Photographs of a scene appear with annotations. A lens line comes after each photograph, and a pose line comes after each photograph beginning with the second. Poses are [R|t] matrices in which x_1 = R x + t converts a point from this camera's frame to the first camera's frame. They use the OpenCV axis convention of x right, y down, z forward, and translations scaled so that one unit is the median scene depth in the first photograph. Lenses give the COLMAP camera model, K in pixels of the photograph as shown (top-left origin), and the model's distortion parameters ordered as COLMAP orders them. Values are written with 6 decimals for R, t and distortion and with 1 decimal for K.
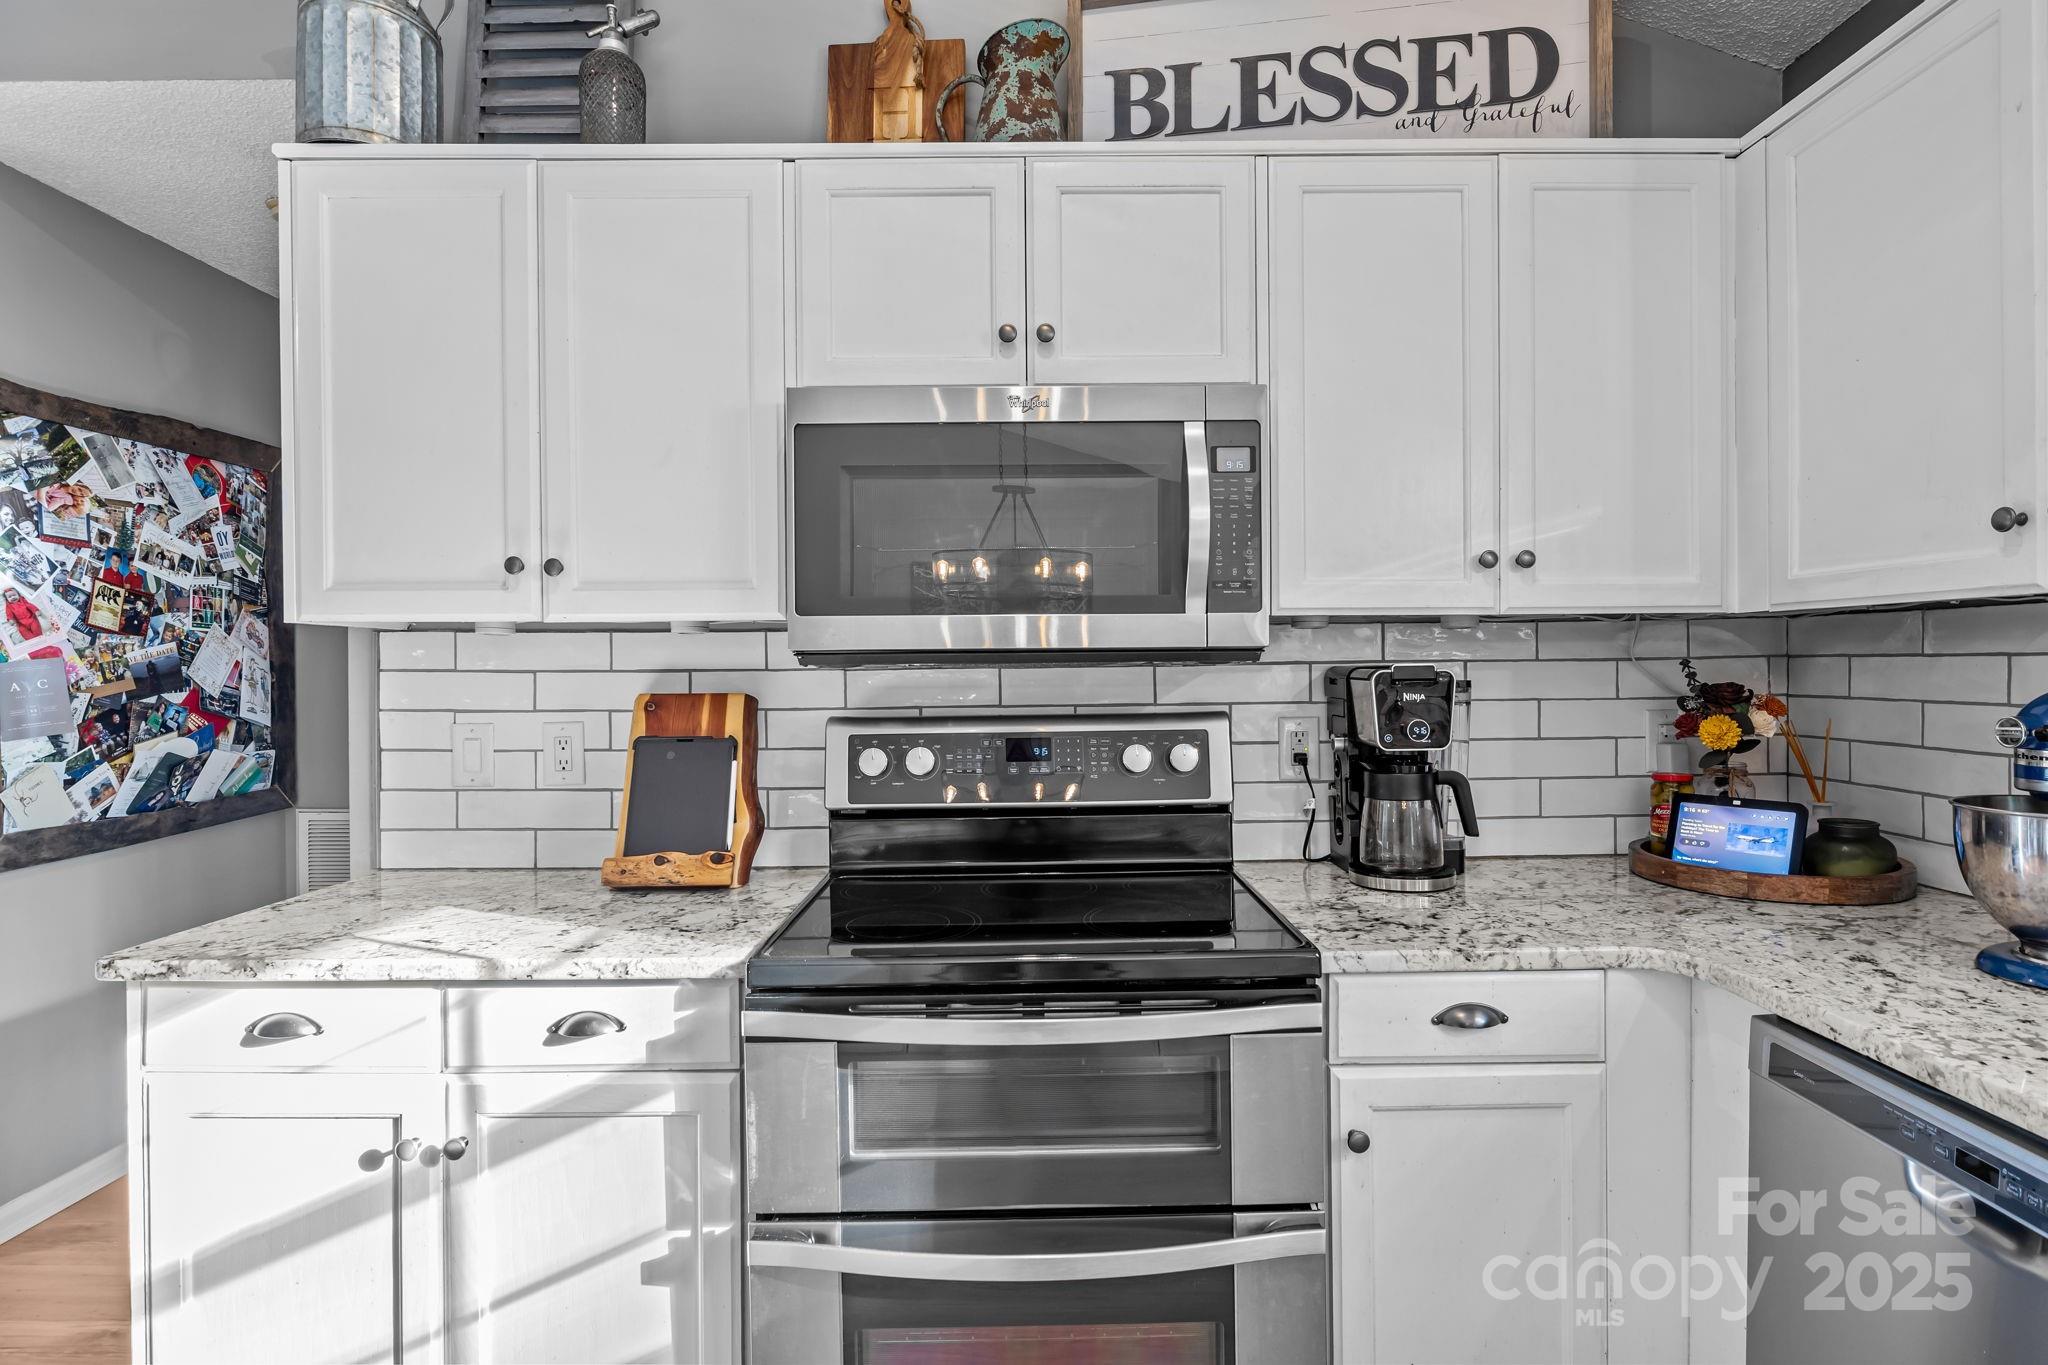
lens RADIAL K [[1024.6, 0, 1025.0], [0, 1024.6, 665.8], [0, 0, 1]] dist [-0.002515, -0.000839]
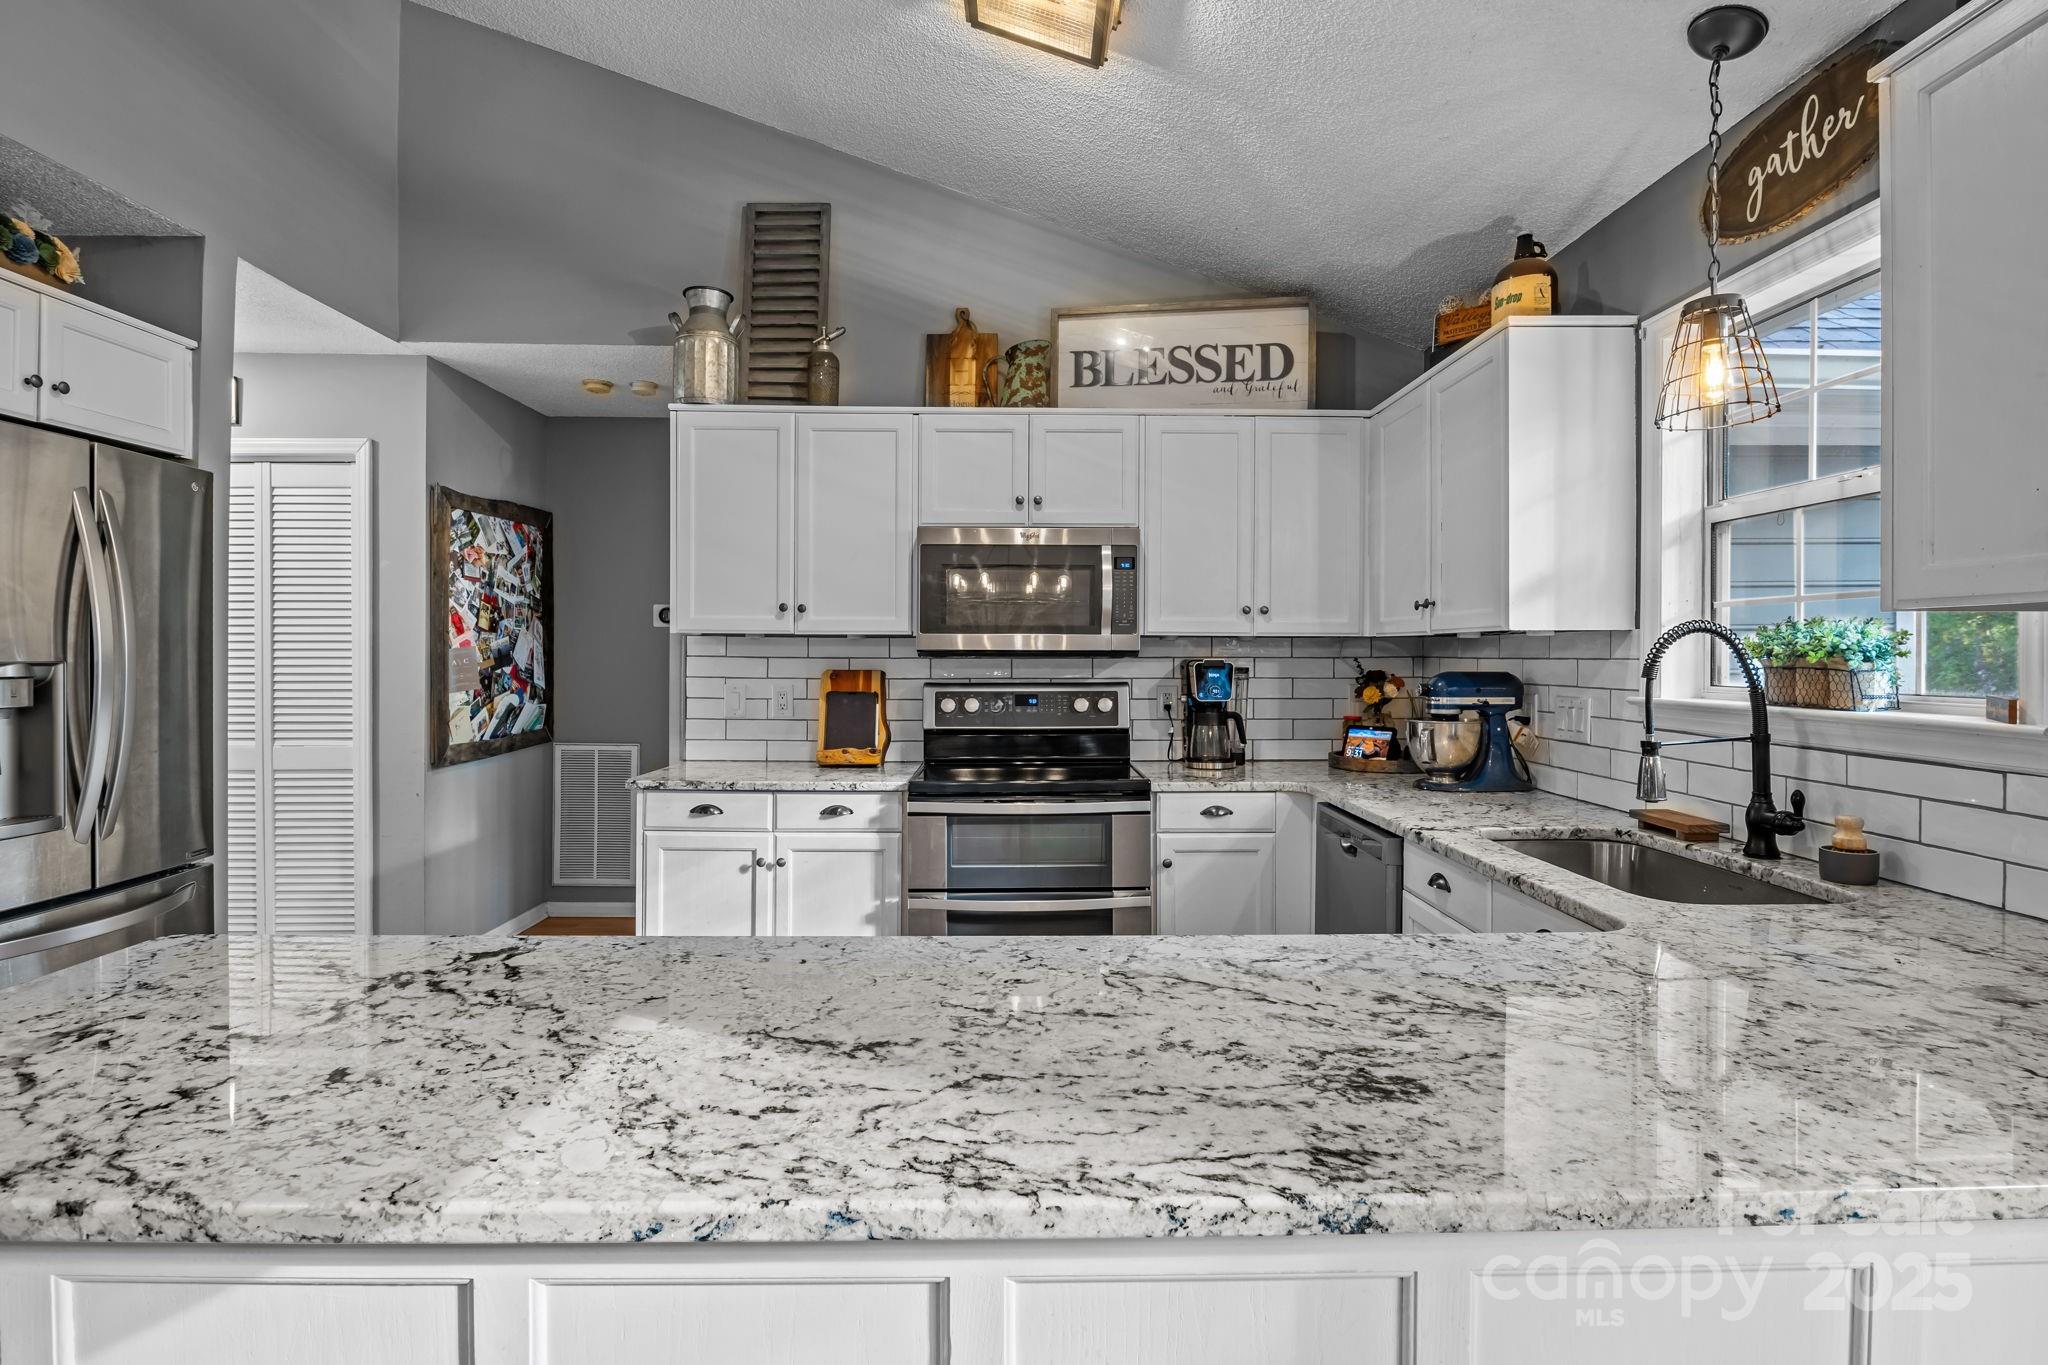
lens RADIAL K [[1019.1, 0, 1016.6], [0, 1019.1, 659.7], [0, 0, 1]] dist [-0.007535, -0.001093]
pose [[0.999917, 0.011608, 0.005514, -0.027340], [-0.011646, 0.999908, 0.006950, -0.009347], [-0.005433, -0.007014, 0.999961, -0.956238]]
